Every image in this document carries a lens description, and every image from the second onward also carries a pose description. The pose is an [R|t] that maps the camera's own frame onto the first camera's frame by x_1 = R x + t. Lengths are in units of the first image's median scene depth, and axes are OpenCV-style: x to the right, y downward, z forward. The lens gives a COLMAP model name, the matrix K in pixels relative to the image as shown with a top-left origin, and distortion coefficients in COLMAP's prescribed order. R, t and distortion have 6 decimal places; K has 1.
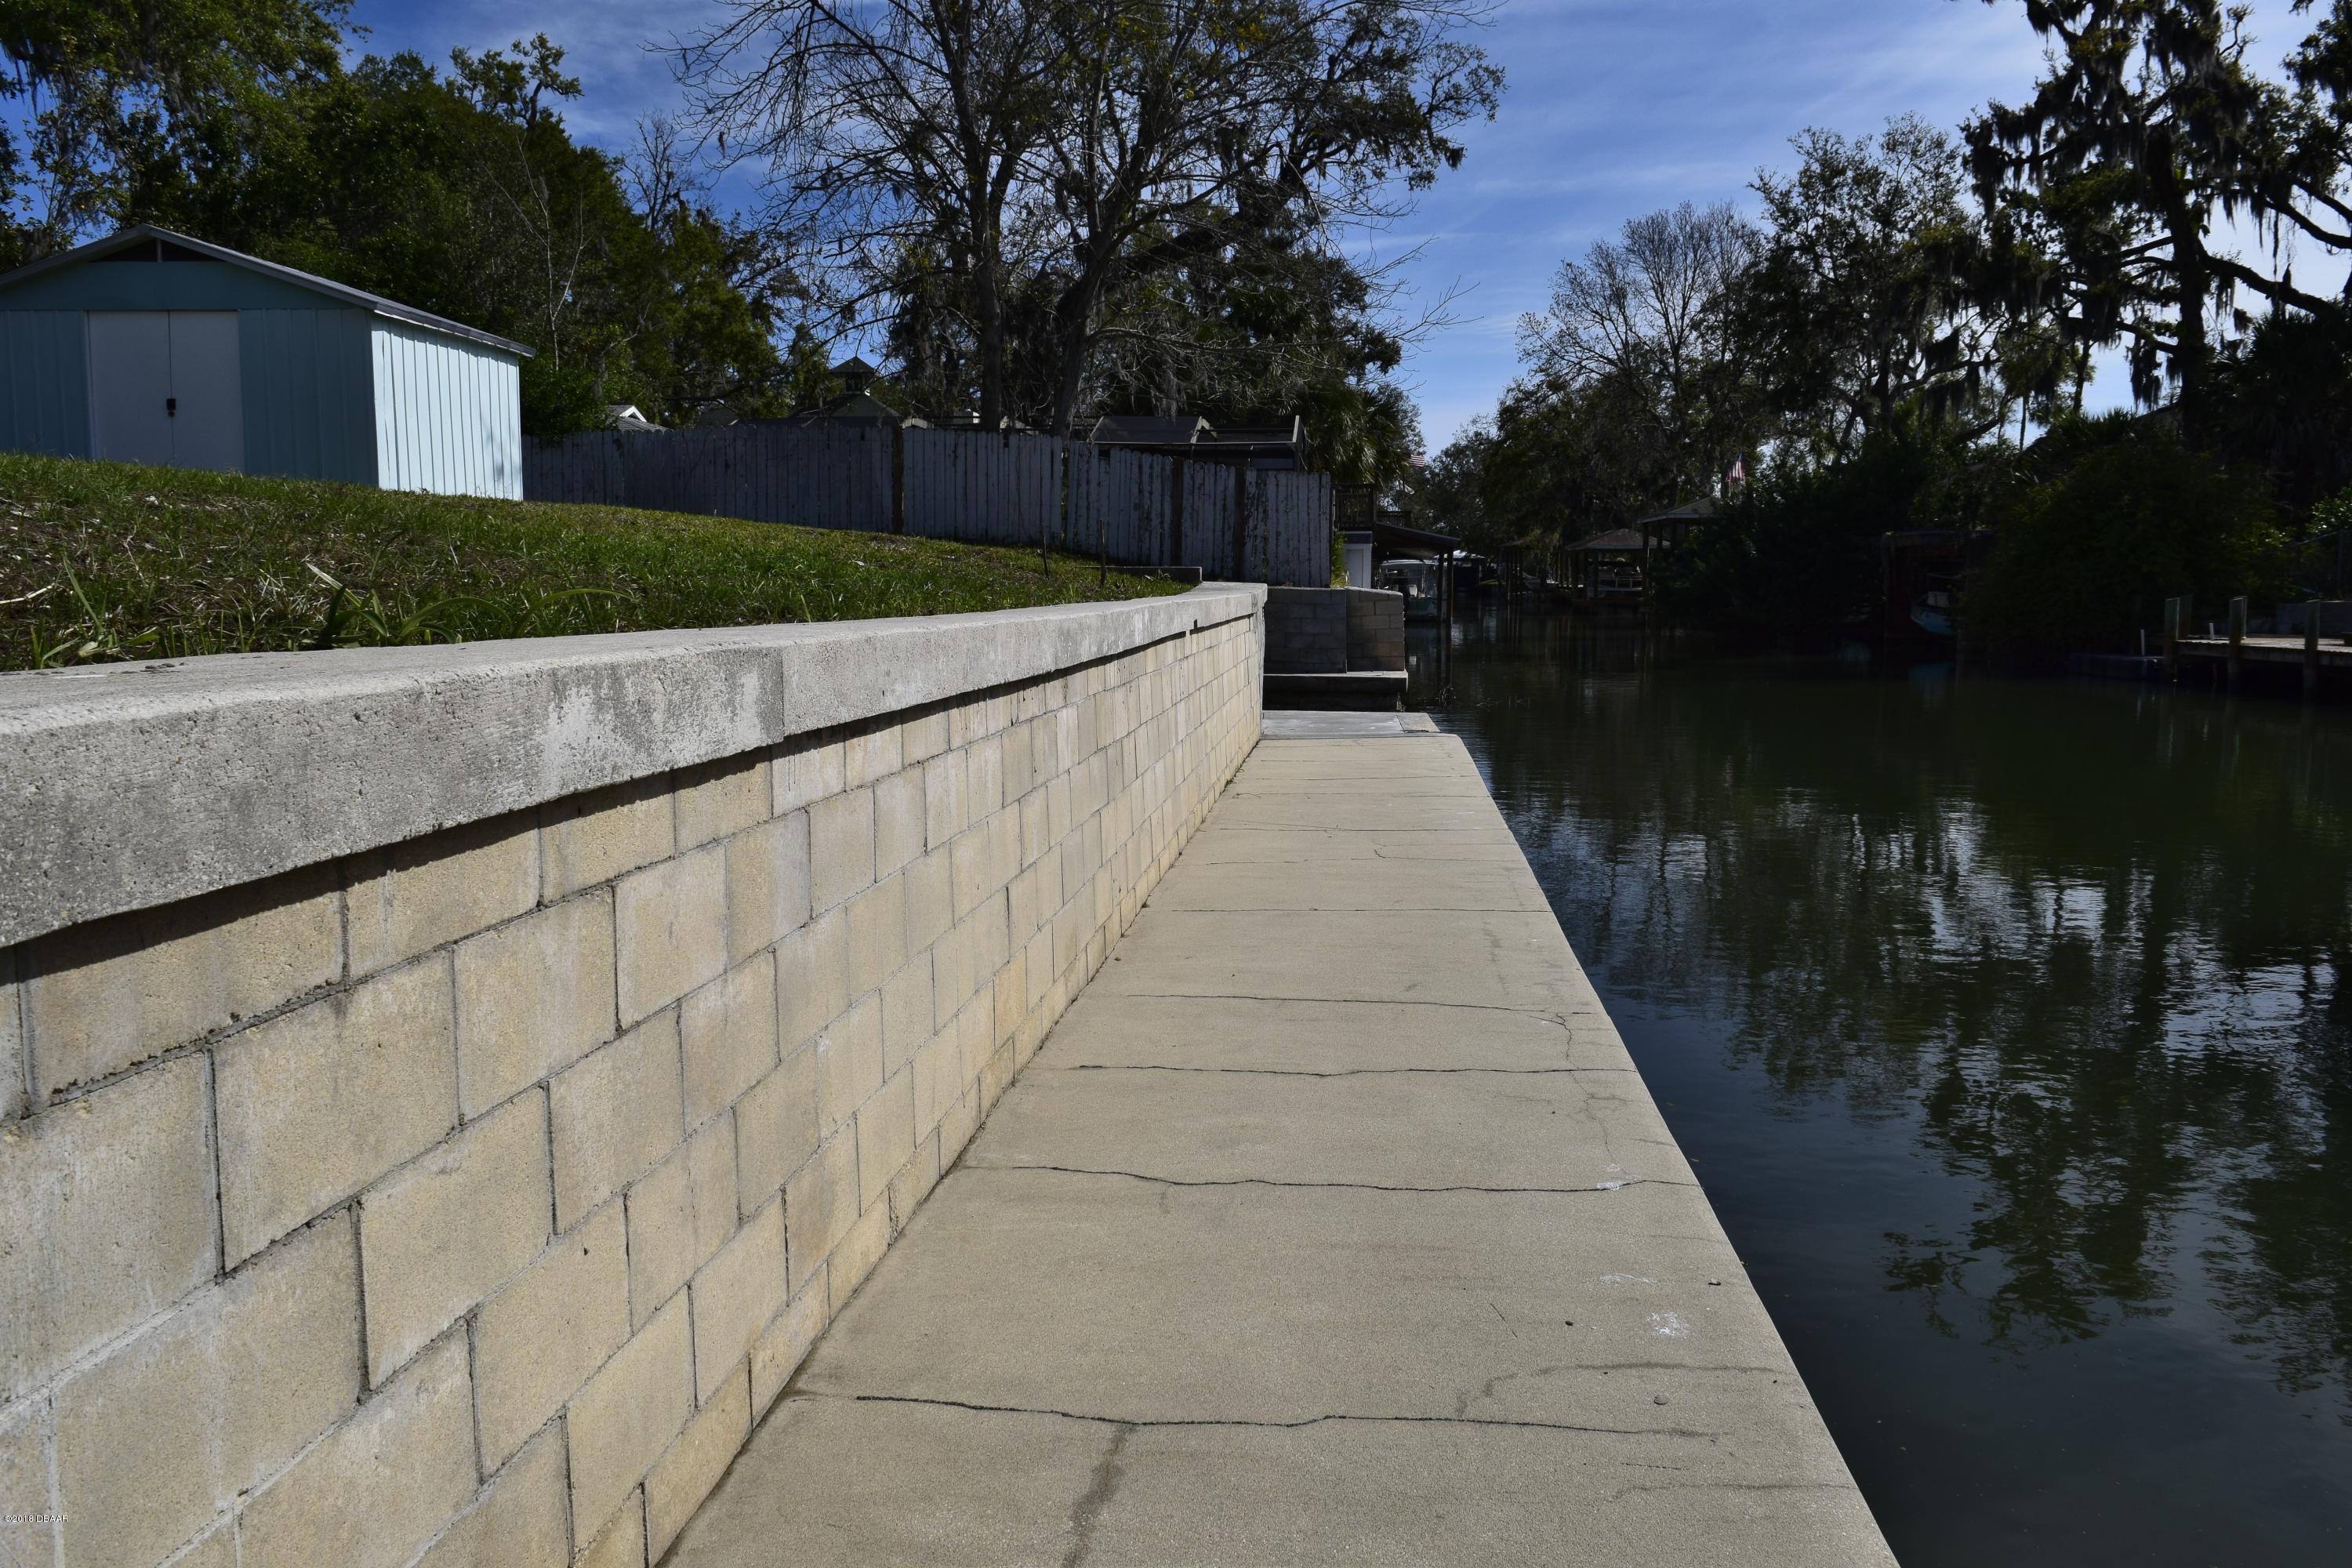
lens RADIAL K [[1787.0, 0, 1176.0], [0, 1787.0, 784.0], [0, 0, 1]] dist [-0.018957, 0.002063]
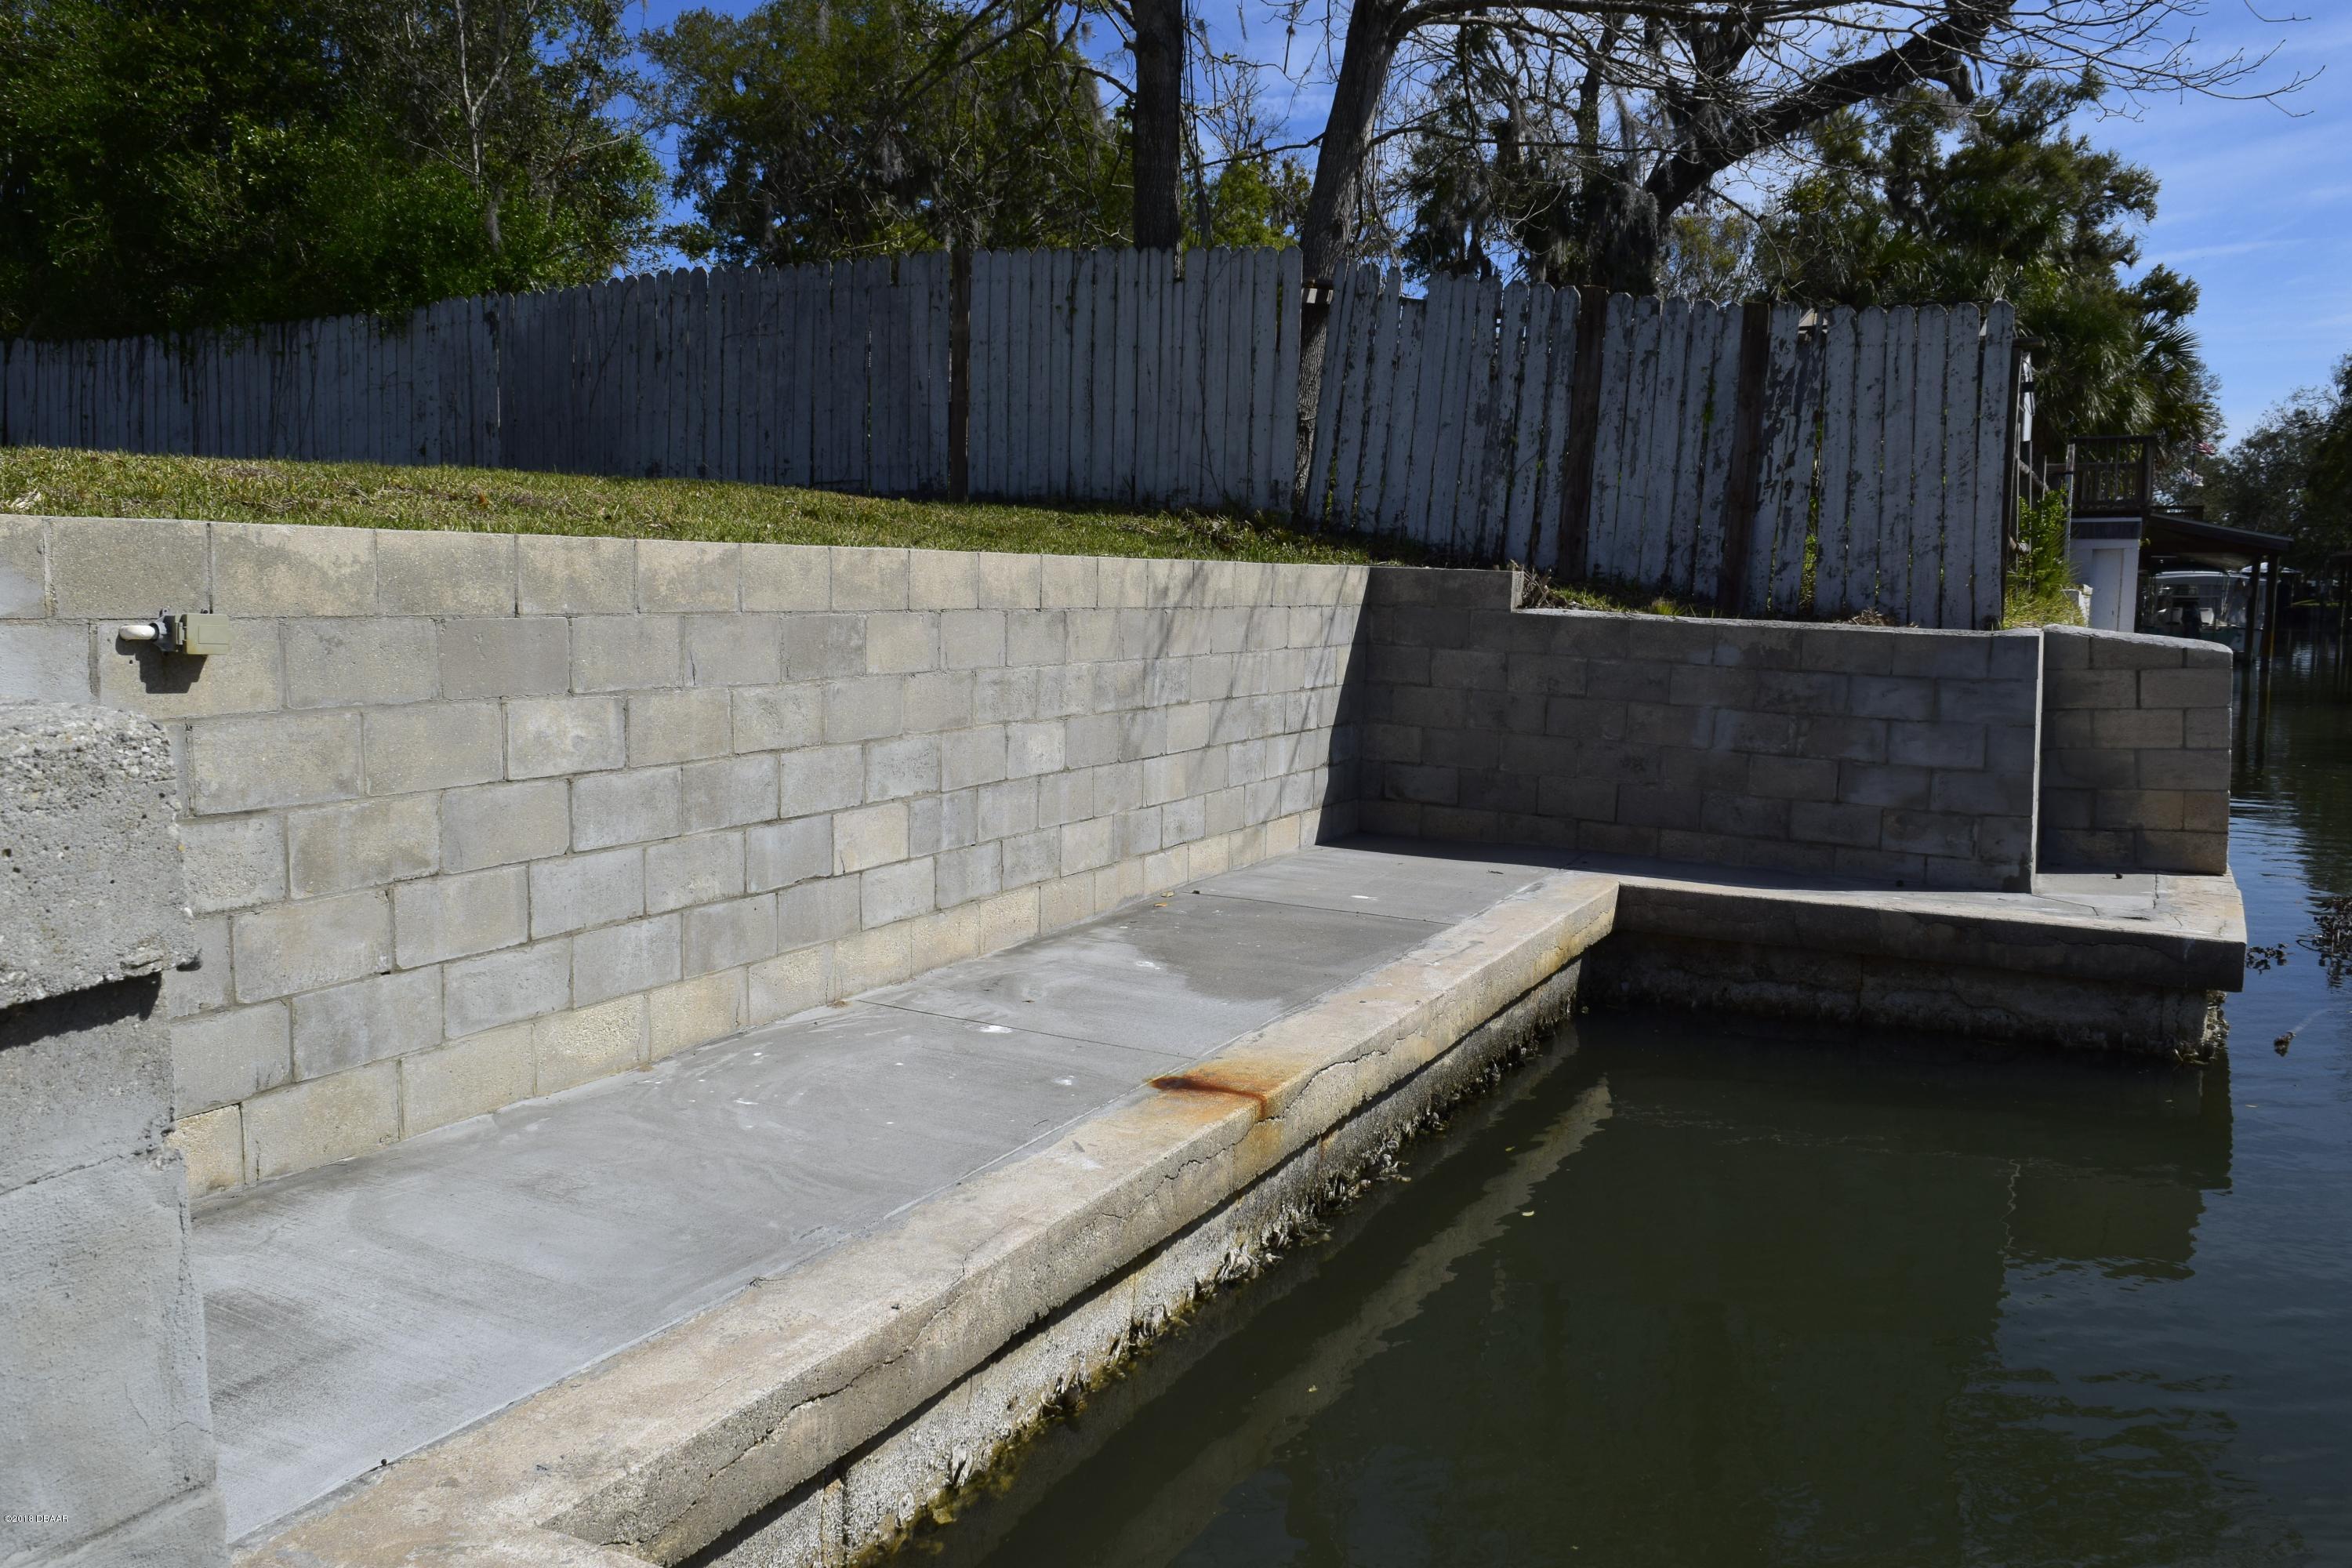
lens RADIAL K [[1787.0, 0, 1176.0], [0, 1787.0, 784.0], [0, 0, 1]] dist [-0.018957, 0.002063]
pose [[0.926443, 0.049650, -0.373147, 0.067279], [-0.051949, 0.998642, 0.003900, -0.070961], [0.372834, 0.015771, 0.927764, 0.605700]]
